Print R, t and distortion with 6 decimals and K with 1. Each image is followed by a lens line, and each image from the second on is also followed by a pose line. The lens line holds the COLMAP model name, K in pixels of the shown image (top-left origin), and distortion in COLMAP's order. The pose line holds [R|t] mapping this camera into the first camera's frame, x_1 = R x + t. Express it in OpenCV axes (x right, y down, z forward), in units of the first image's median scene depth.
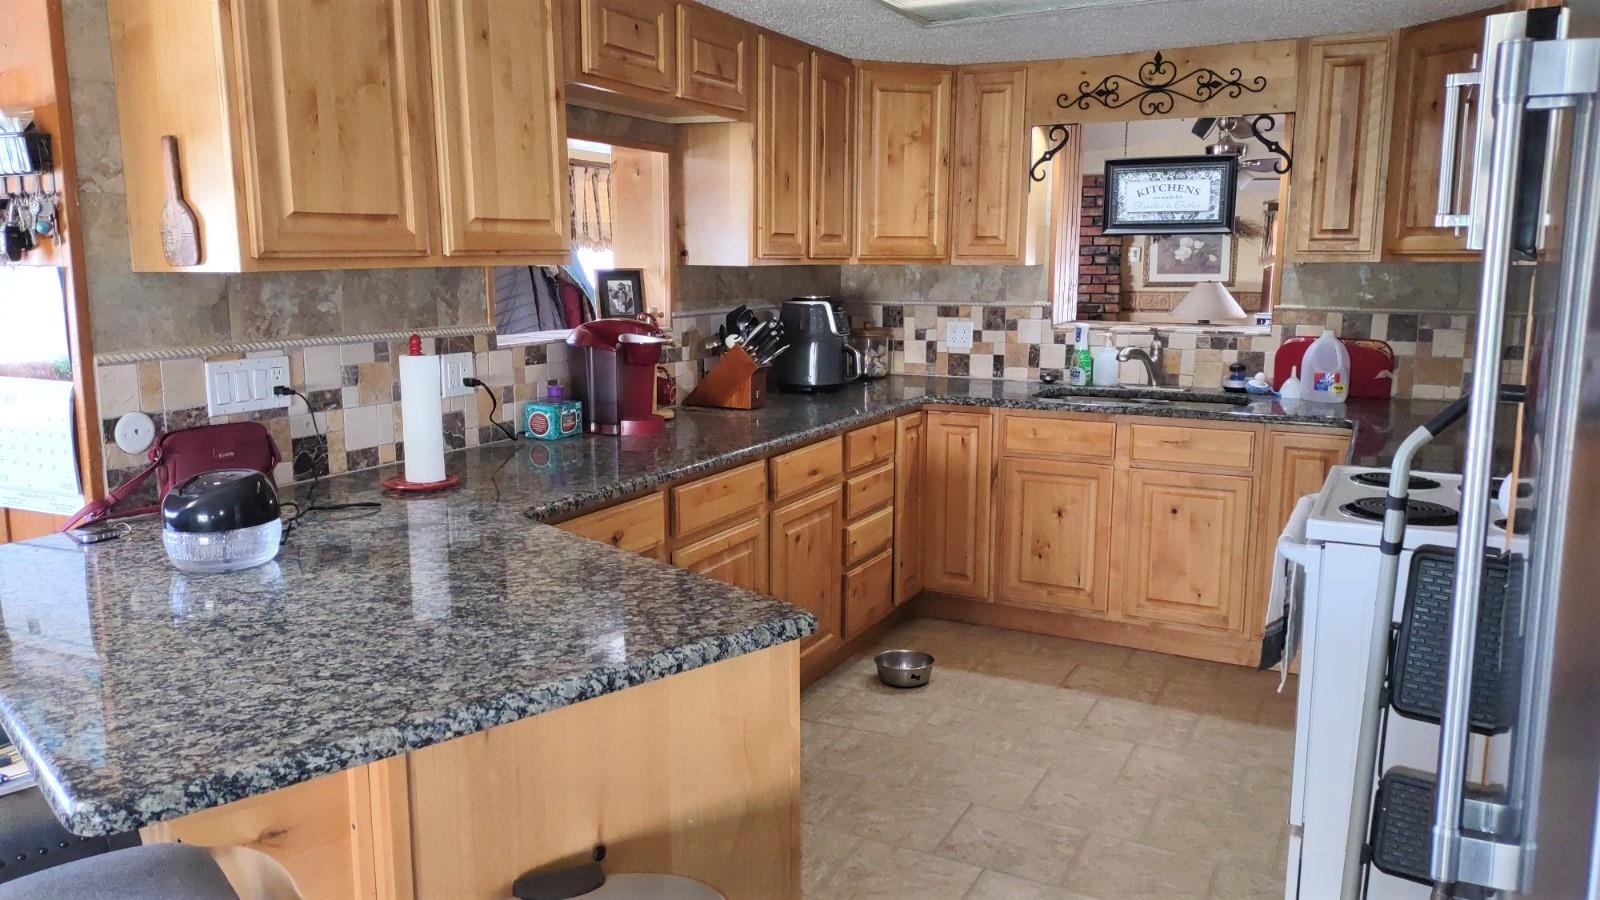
lens RADIAL K [[1216.7, 0, 829.1], [0, 1216.7, 454.8], [0, 0, 1]] dist [0.084238, -0.124448]
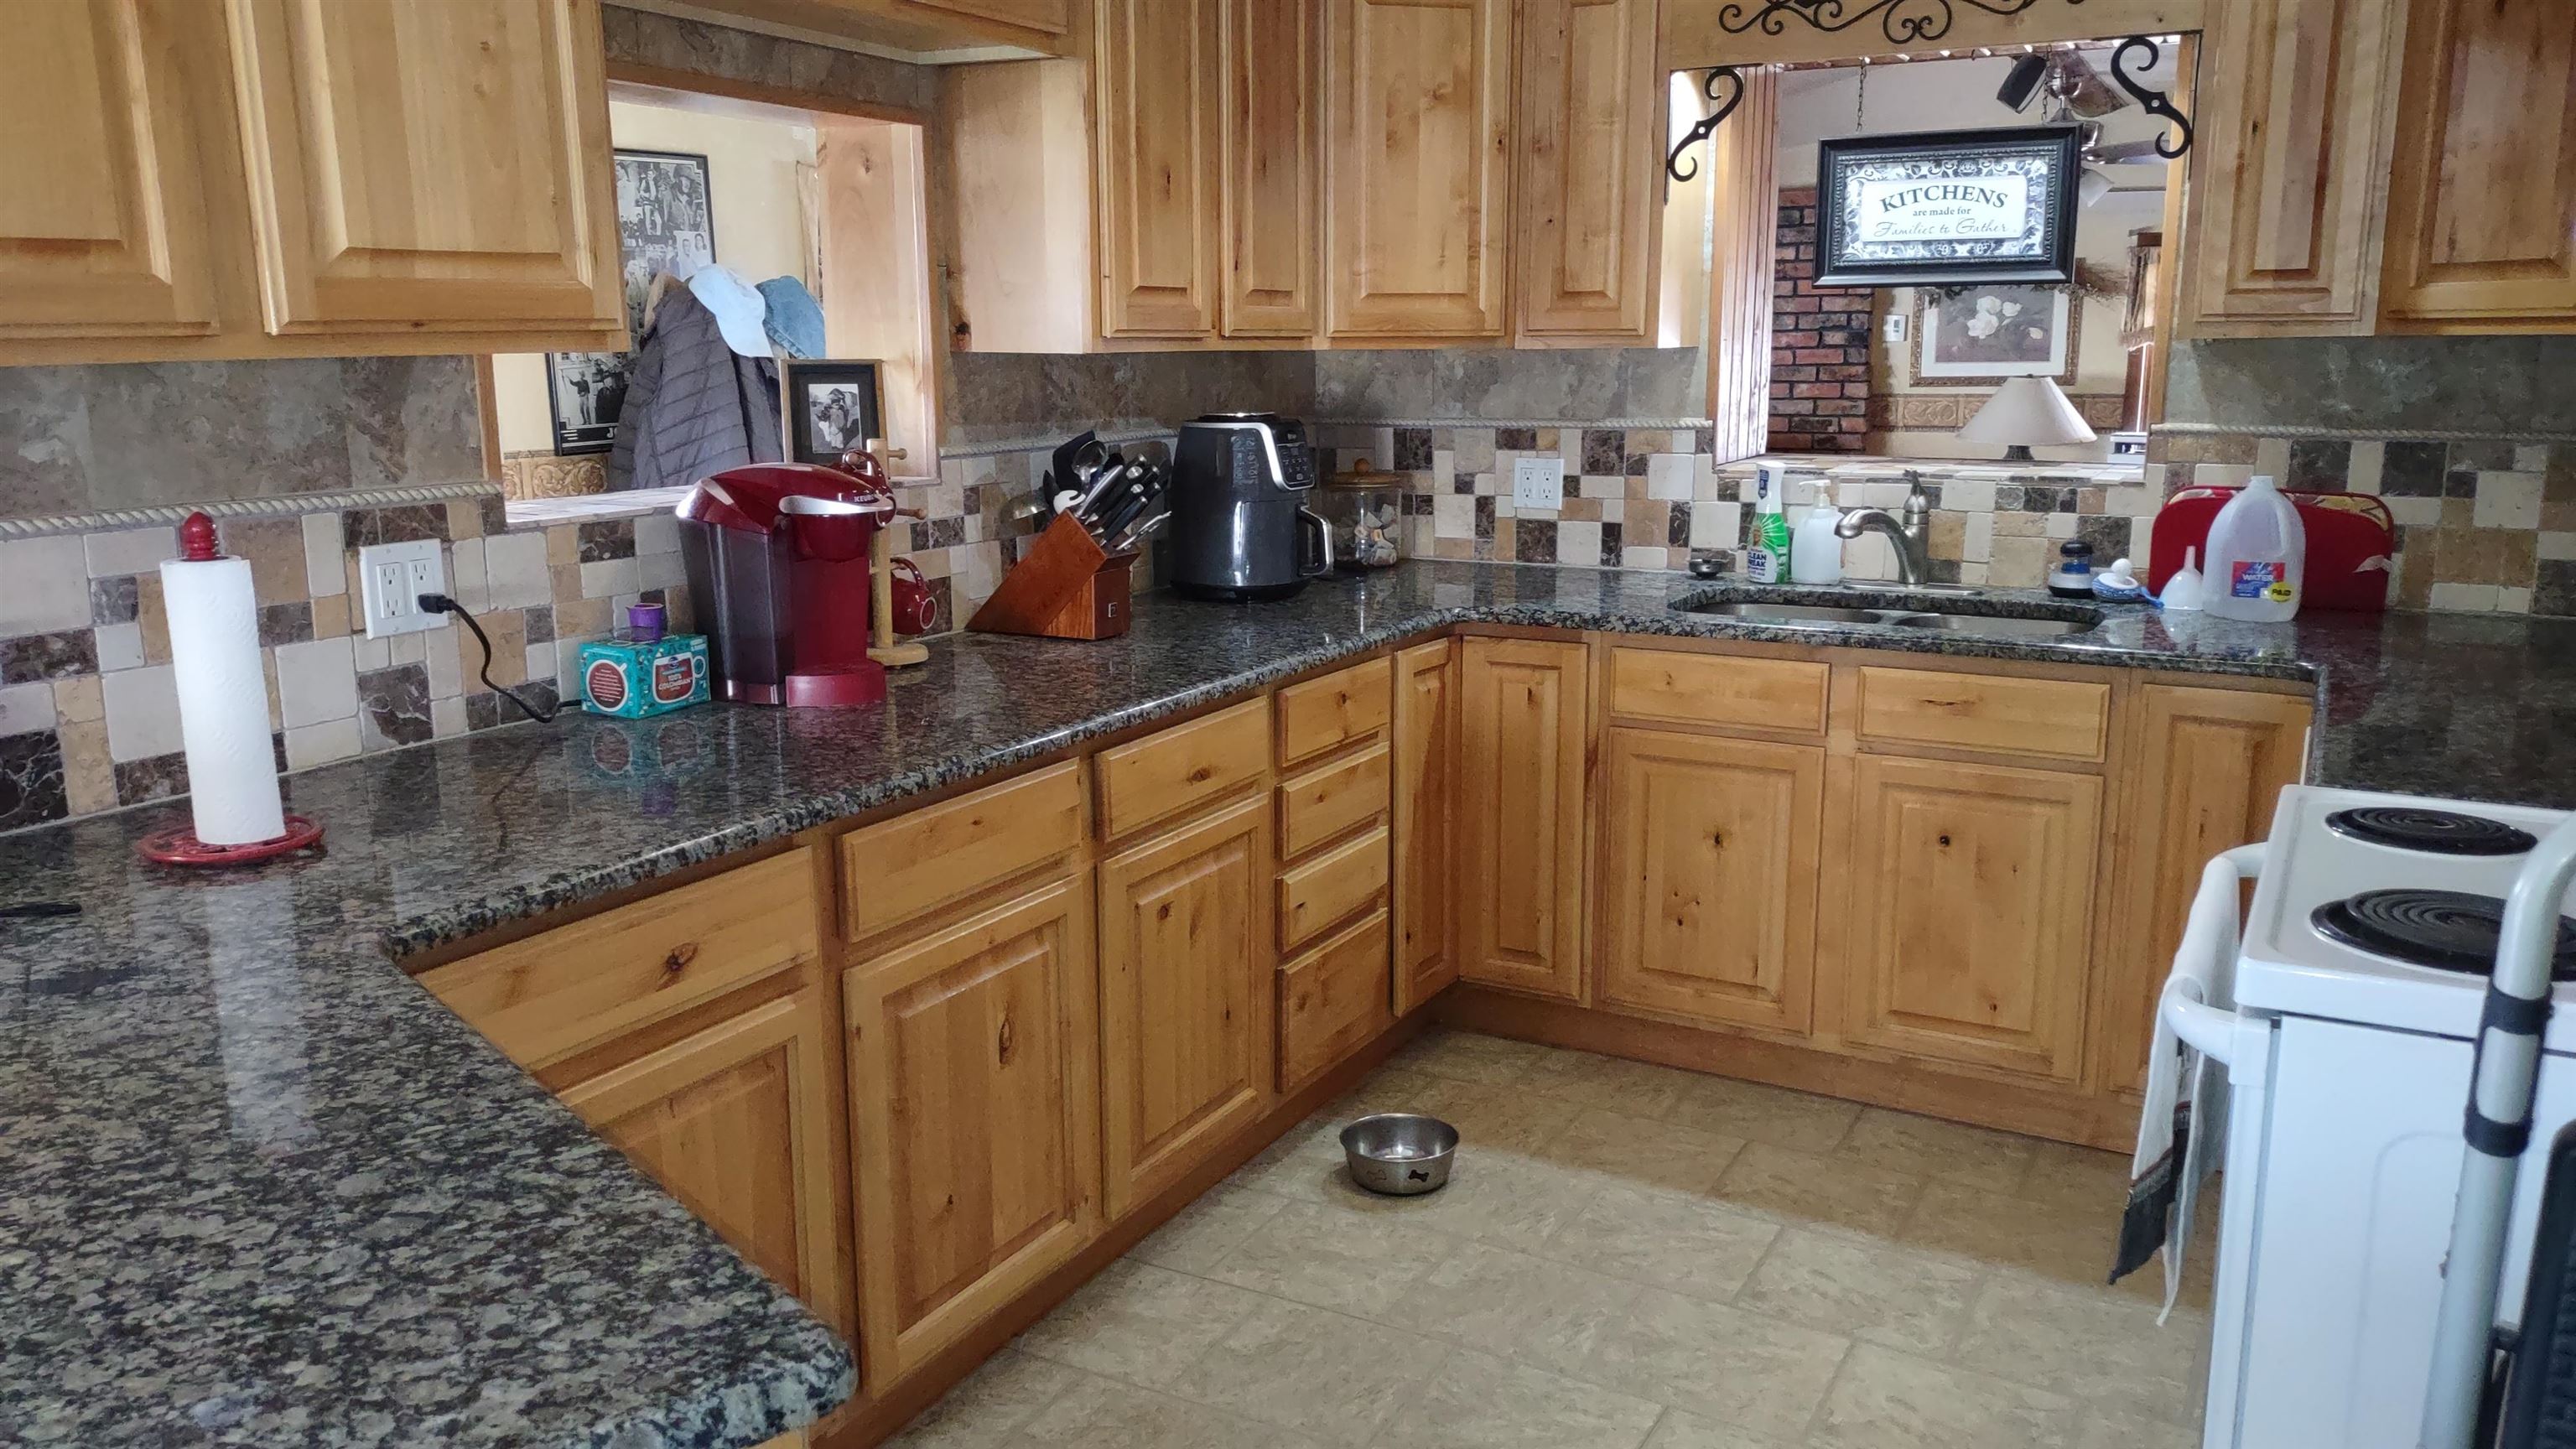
lens RADIAL K [[1958.8, 0, 1334.9], [0, 1958.8, 732.3], [0, 0, 1]] dist [0.084238, -0.124448]
pose [[0.999290, -0.000069, -0.037689, 0.062975], [0.001447, 0.999331, 0.036544, -0.027959], [0.037662, -0.036573, 0.998621, 0.185743]]
